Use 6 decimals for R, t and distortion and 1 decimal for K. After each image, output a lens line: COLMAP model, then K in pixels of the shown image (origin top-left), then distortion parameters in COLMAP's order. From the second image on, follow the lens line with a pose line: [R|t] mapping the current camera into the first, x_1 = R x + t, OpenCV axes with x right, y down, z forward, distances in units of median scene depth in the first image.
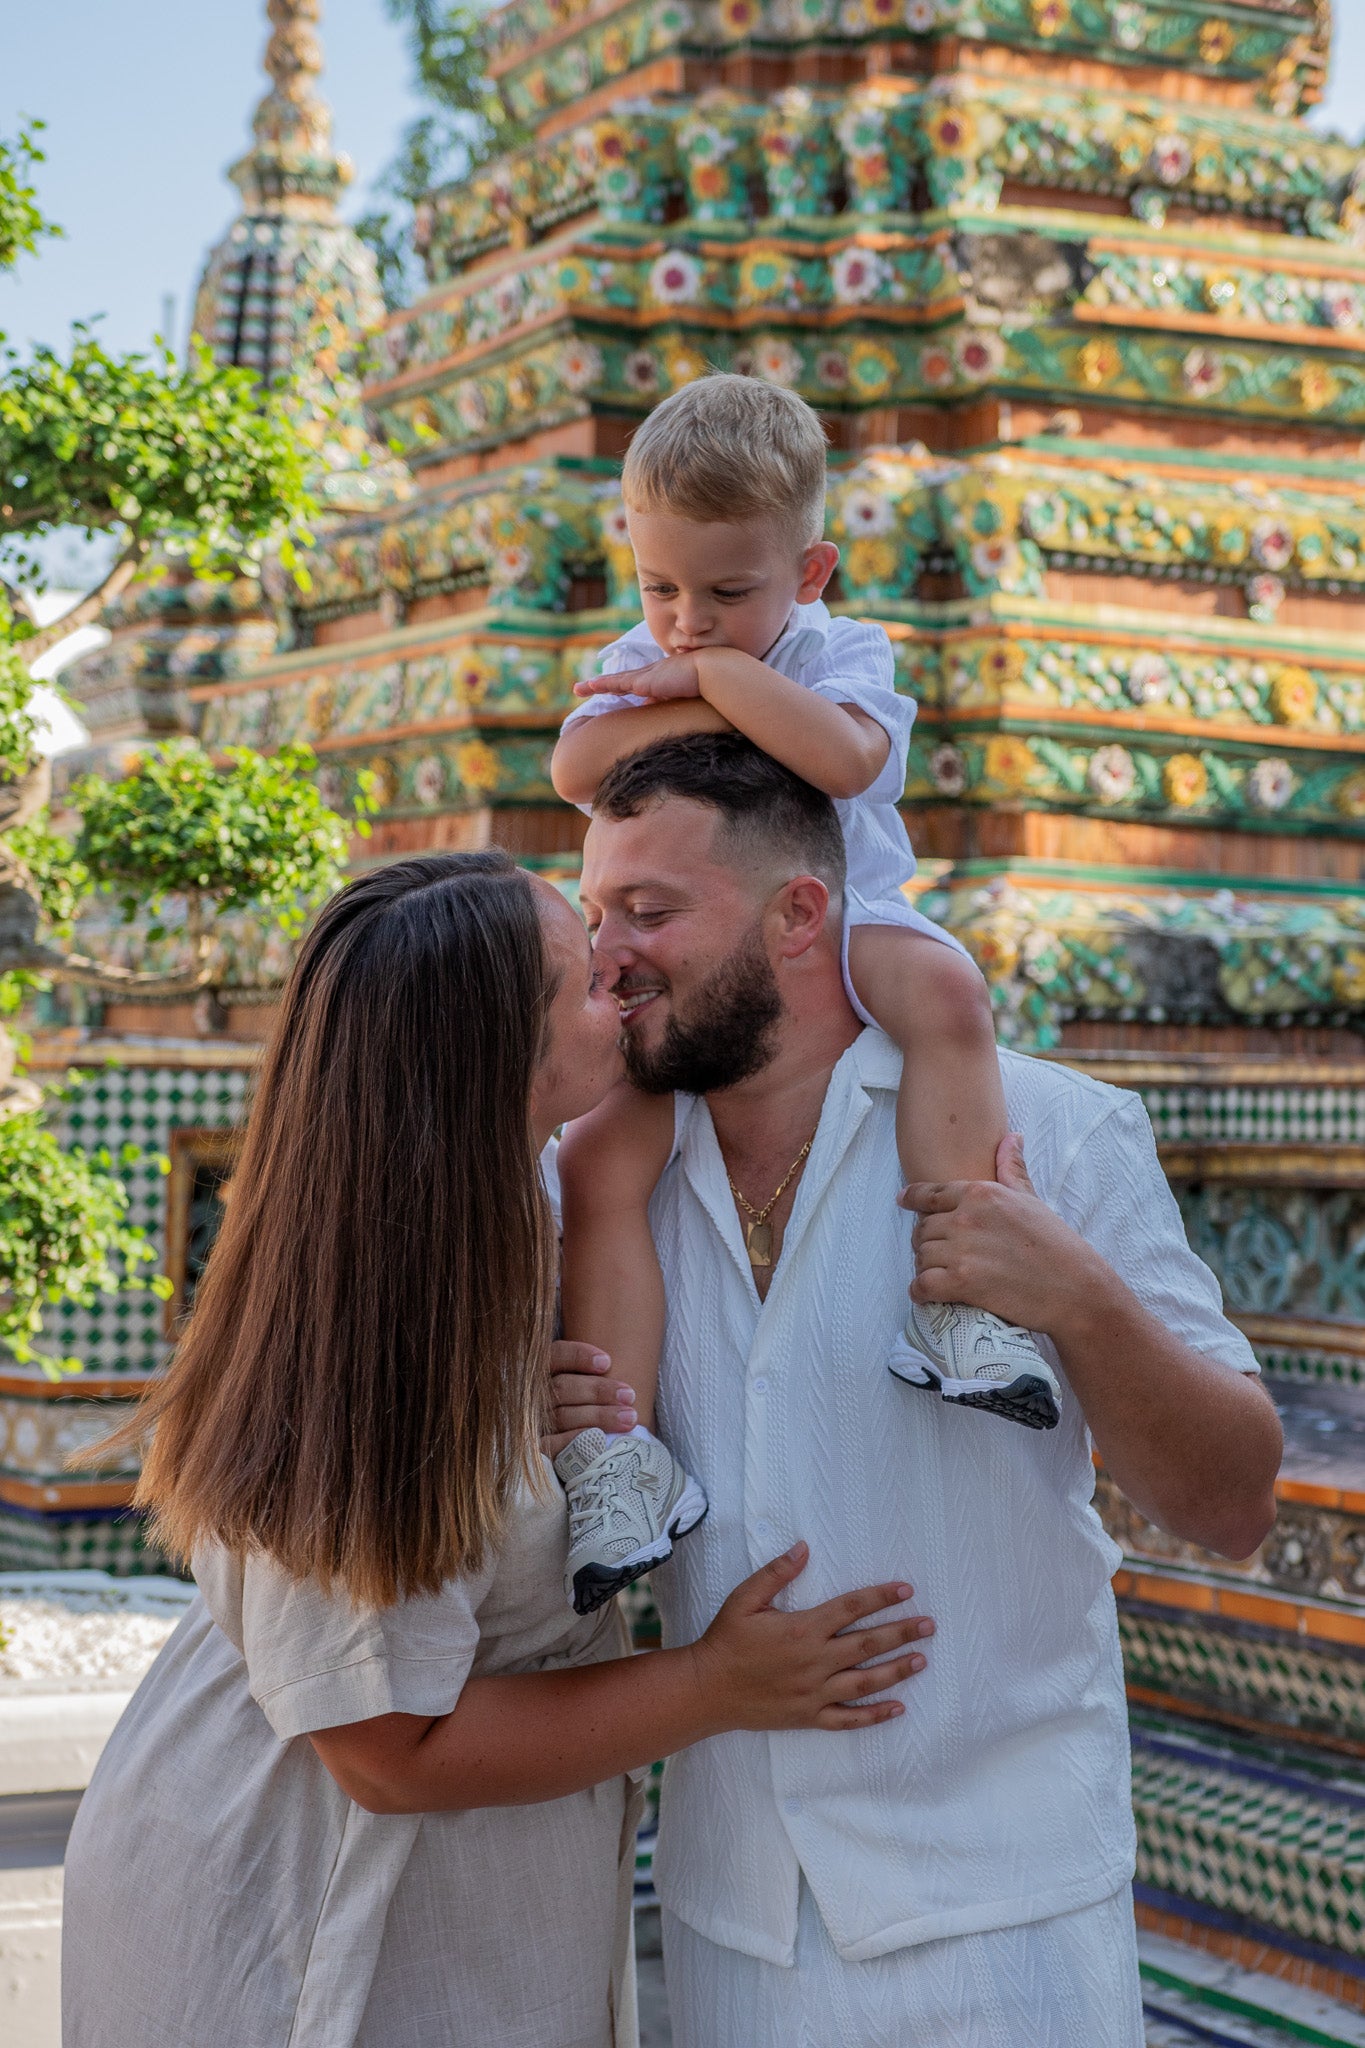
lens RADIAL K [[3443.2, 0, 698.0], [0, 3443.2, 938.9], [0, 0, 1]] dist [0.089709, 0.158476]
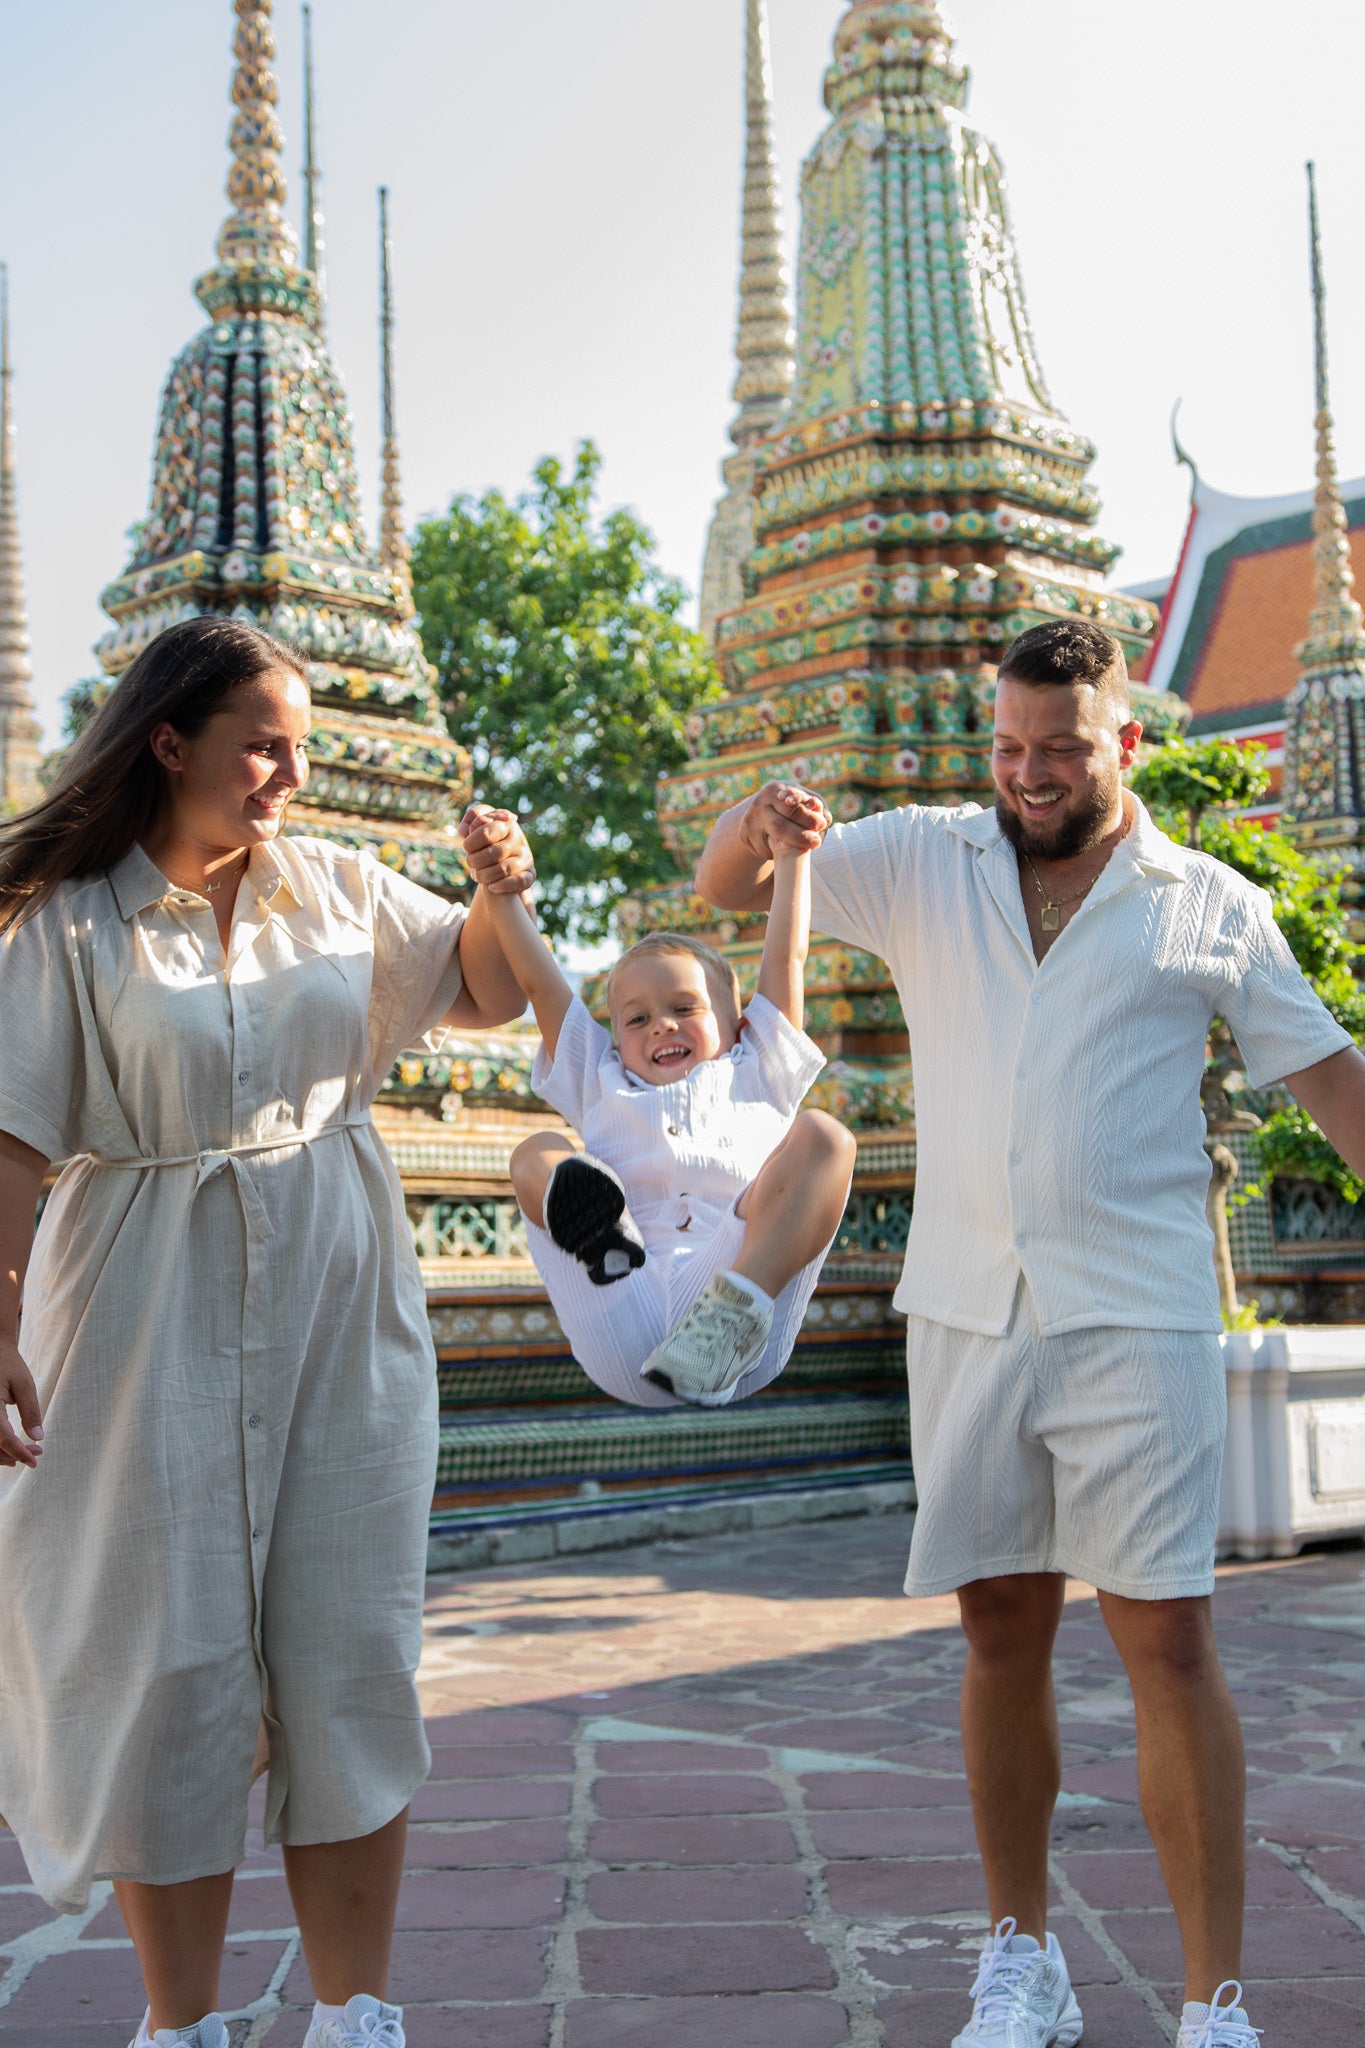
lens RADIAL K [[2499.4, 0, 677.1], [0, 2499.4, 1020.9], [0, 0, 1]] dist [0.044714, 0.064273]
pose [[0.959009, -0.012873, 0.283084, -0.545238], [0.029943, 0.997978, -0.056058, 0.031452], [-0.281790, 0.062236, 0.957455, -0.322549]]
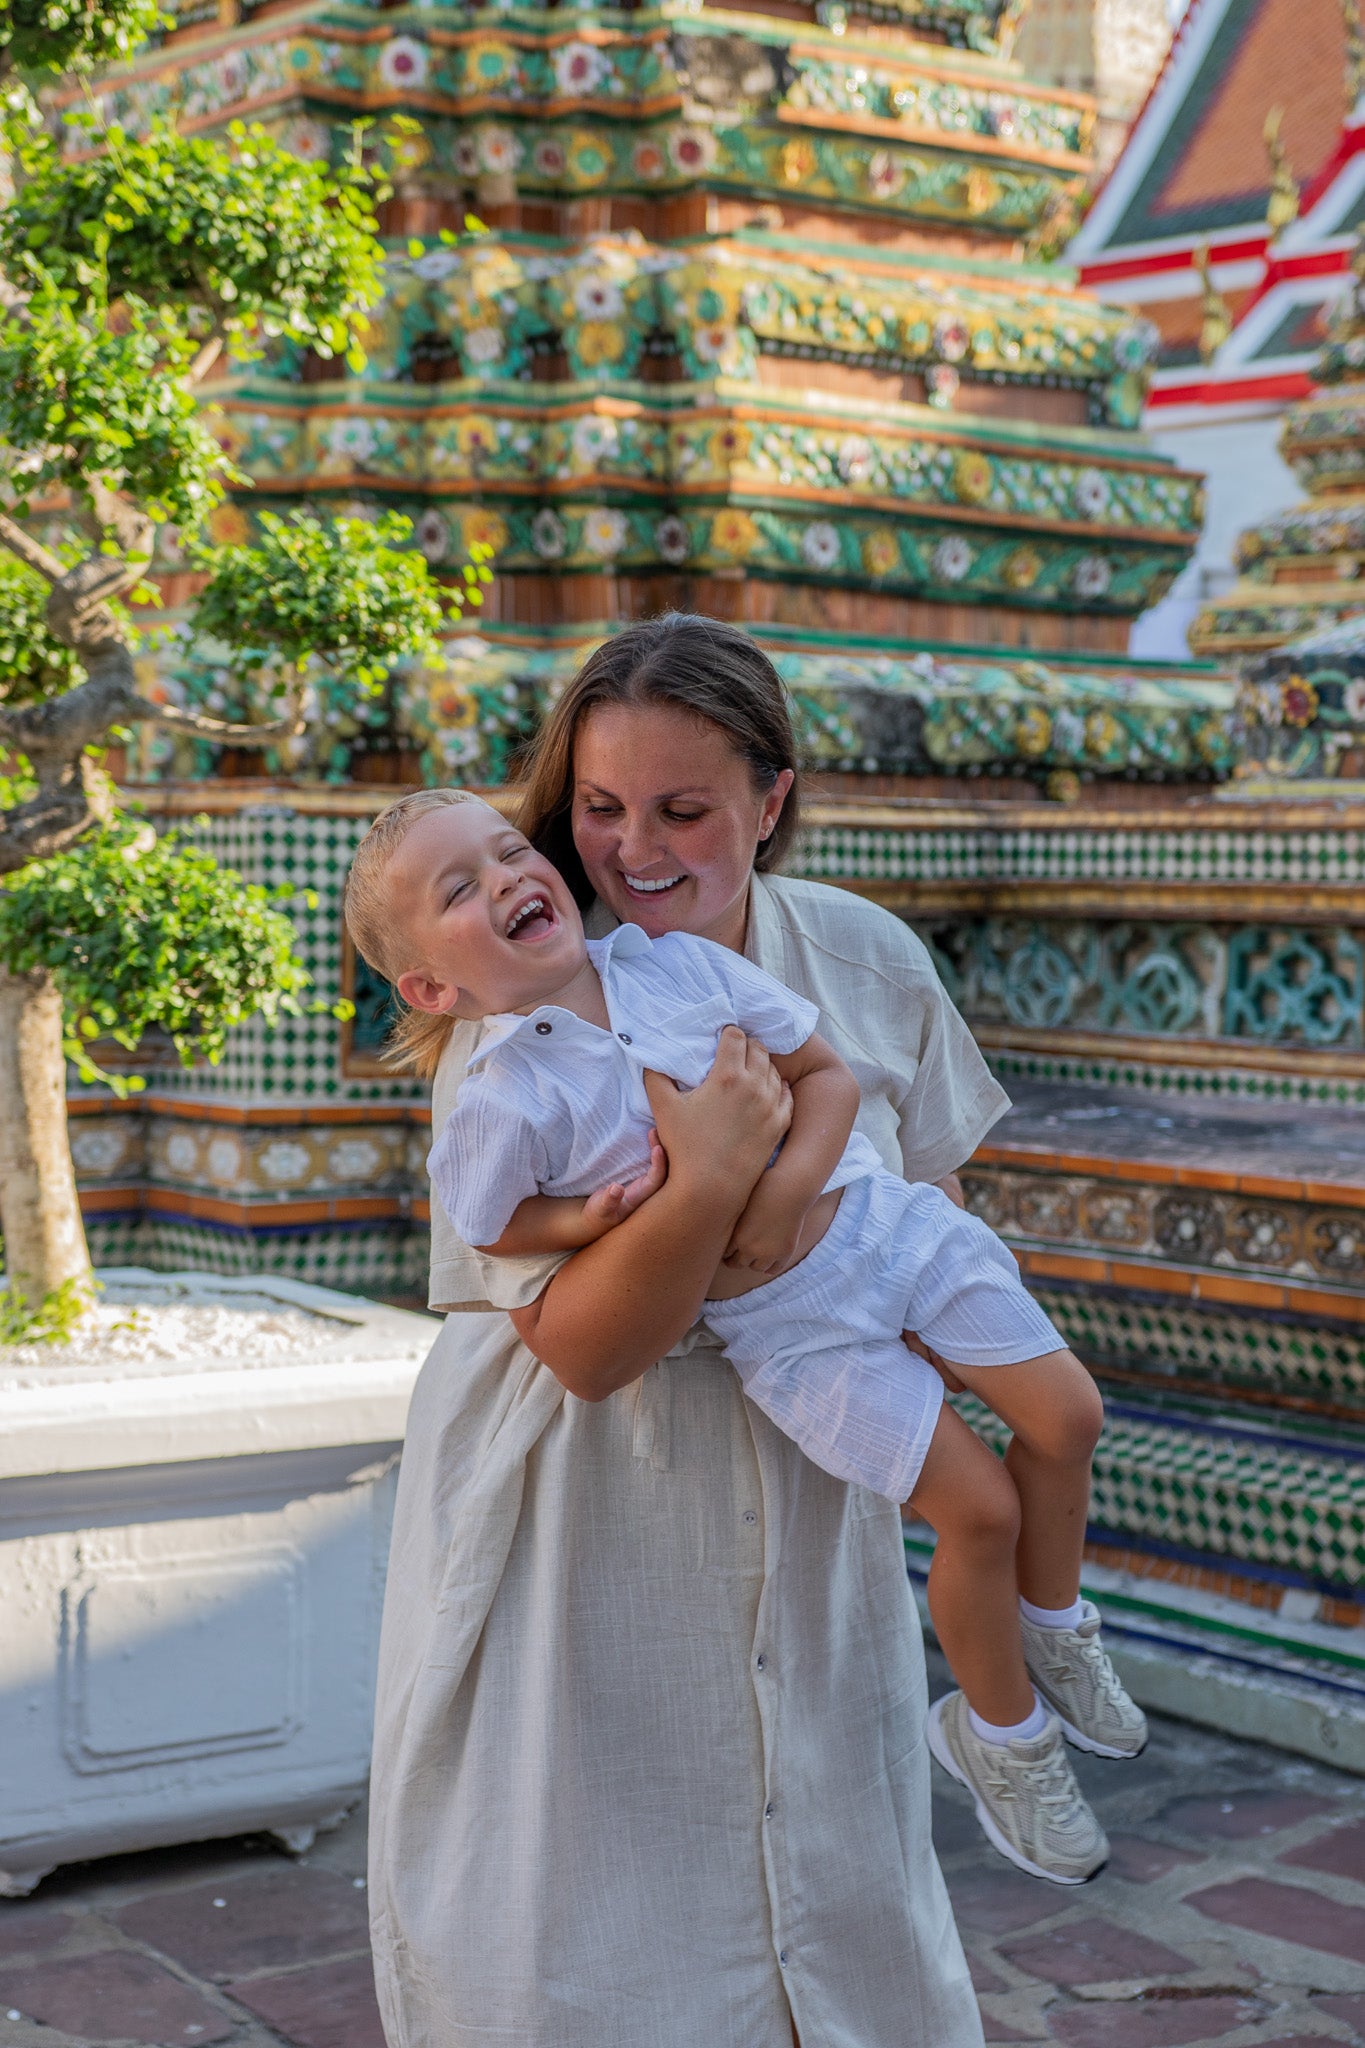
lens RADIAL K [[3217.2, 0, 690.9], [0, 3217.2, 987.4], [0, 0, 1]] dist [0.095347, 0.066270]
pose [[0.984748, -0.007480, 0.173825, -0.096360], [-0.008536, 0.995795, 0.091212, -0.000915], [-0.173776, -0.091305, 0.980543, -0.015791]]
